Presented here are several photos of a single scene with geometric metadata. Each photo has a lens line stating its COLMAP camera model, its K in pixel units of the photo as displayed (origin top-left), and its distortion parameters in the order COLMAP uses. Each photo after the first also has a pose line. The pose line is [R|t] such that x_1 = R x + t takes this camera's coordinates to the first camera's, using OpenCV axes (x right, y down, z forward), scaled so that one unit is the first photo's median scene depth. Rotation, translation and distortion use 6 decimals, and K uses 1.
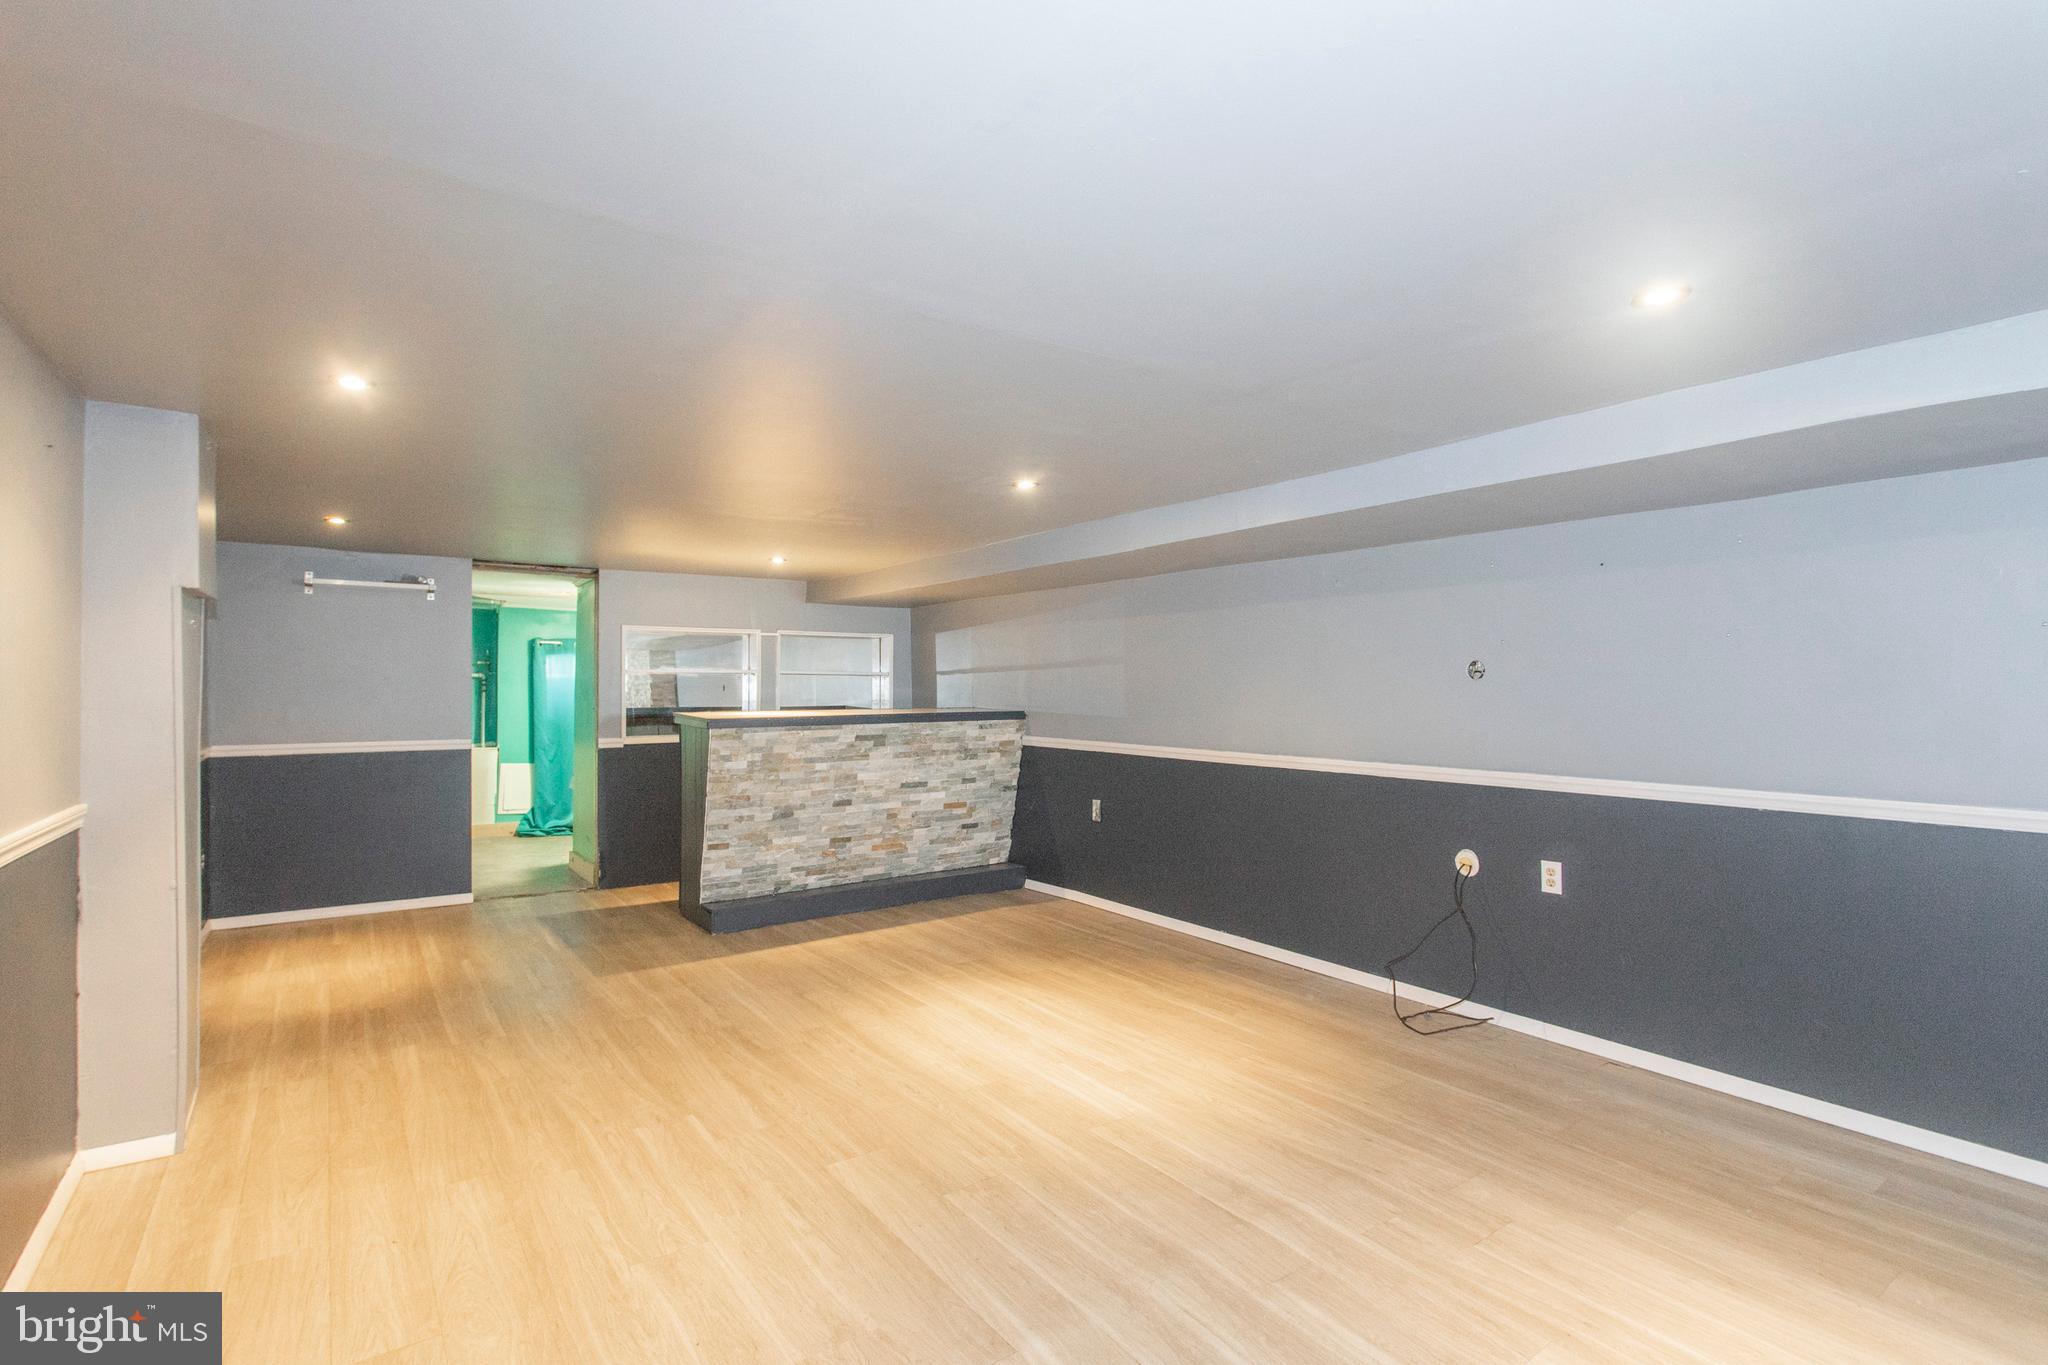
lens RADIAL K [[972.5, 0, 1014.1], [0, 972.5, 664.7], [0, 0, 1]] dist [-0.000556, 0.000771]
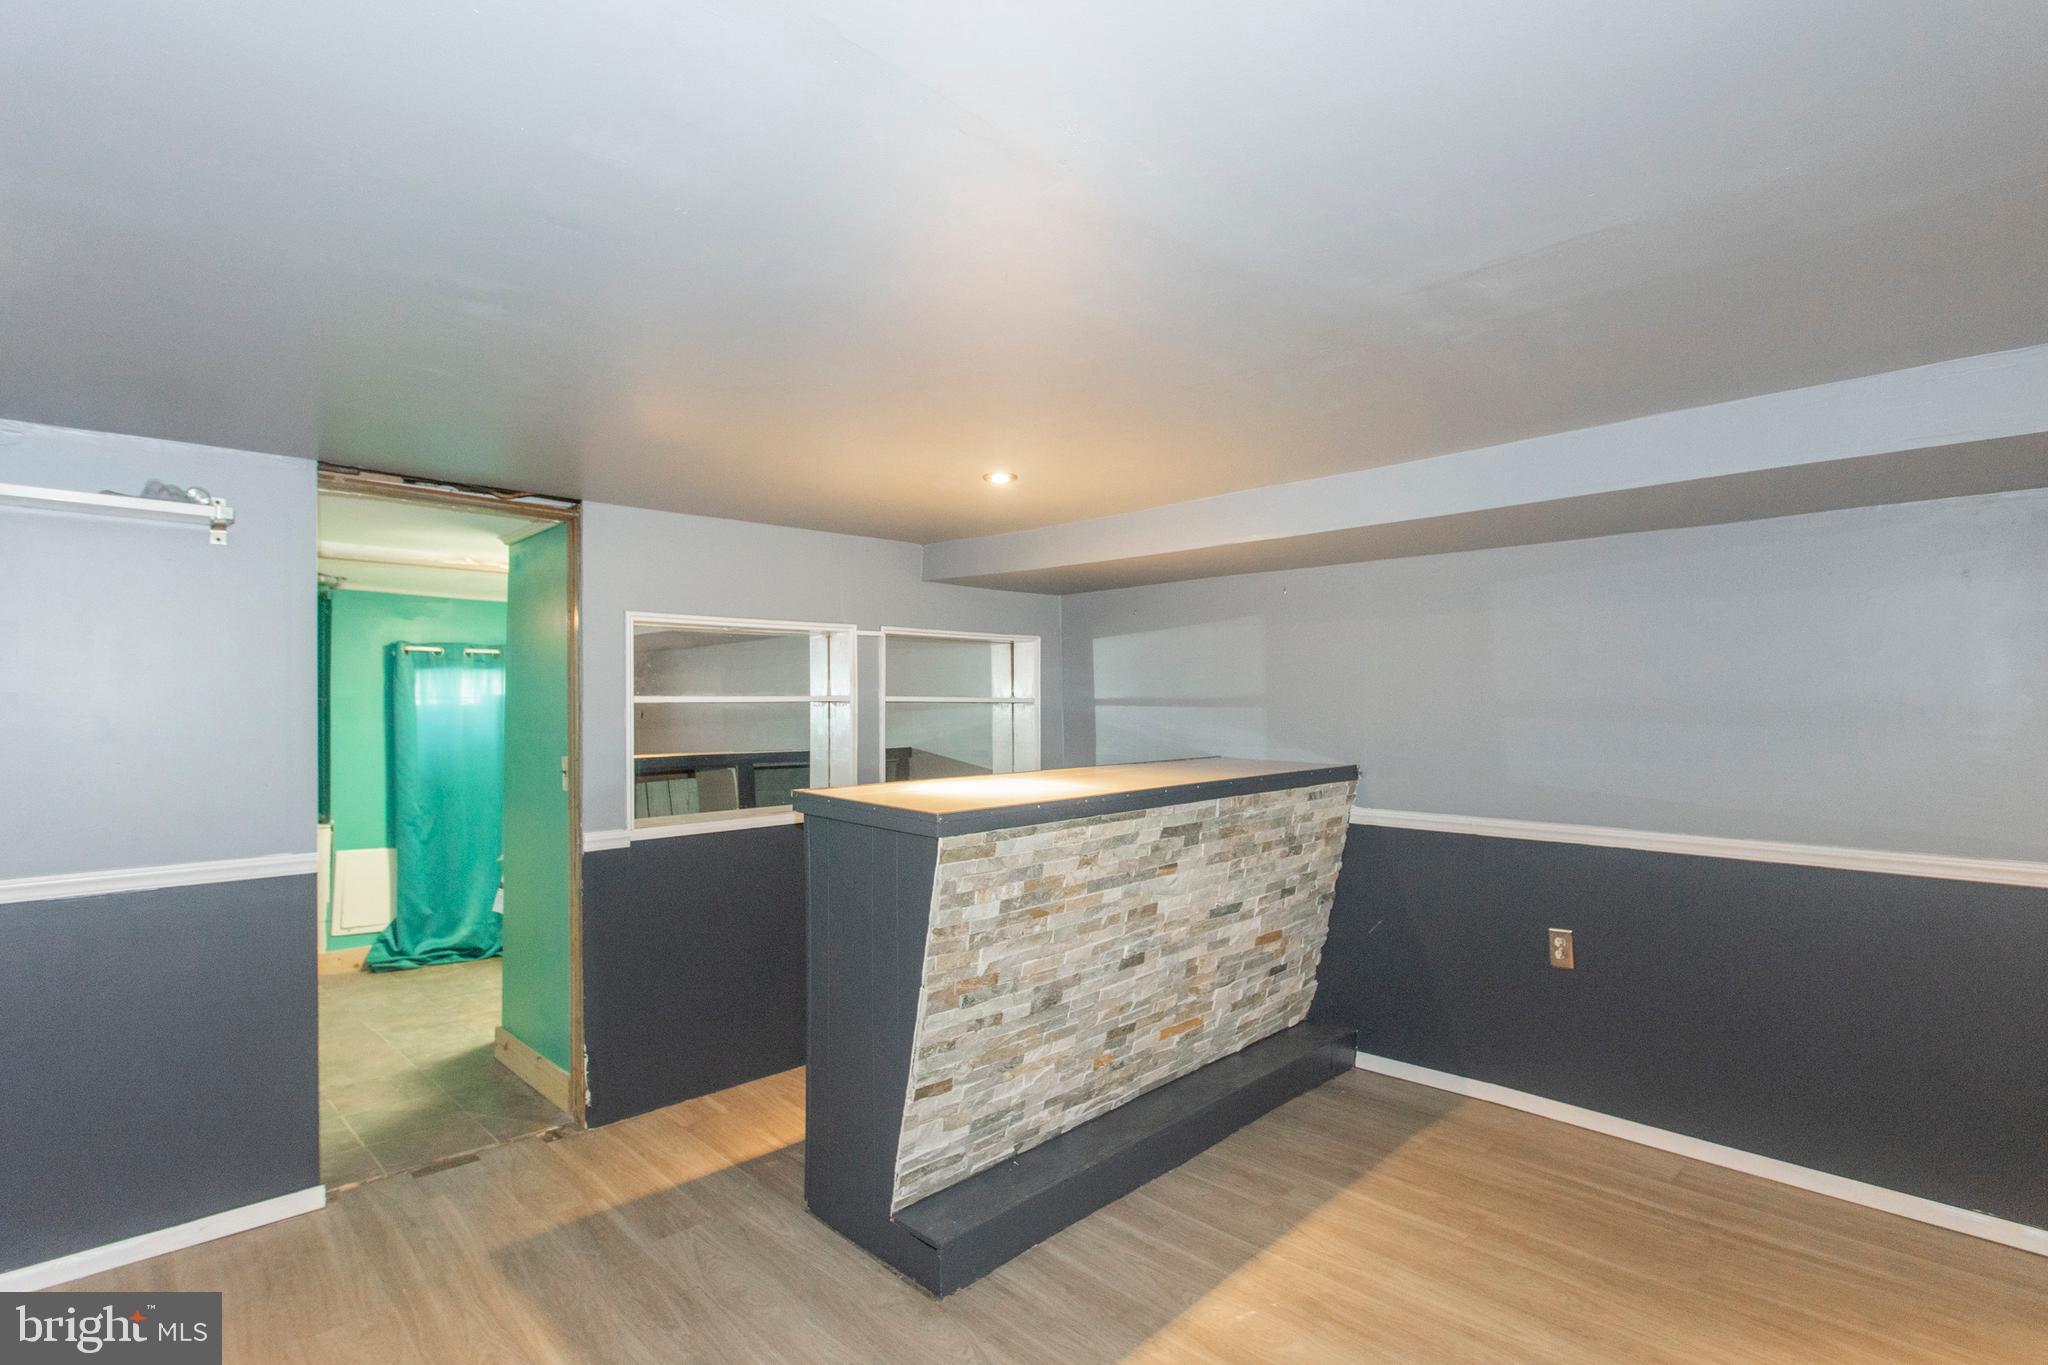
lens RADIAL K [[977.1, 0, 1024.0], [0, 977.1, 682.5], [0, 0, 1]] dist [-0.003274, -0.000061]
pose [[0.985868, -0.001989, 0.167514, -0.310145], [0.001508, 0.999994, 0.002998, -0.004632], [-0.167519, -0.002703, 0.985865, 0.495897]]
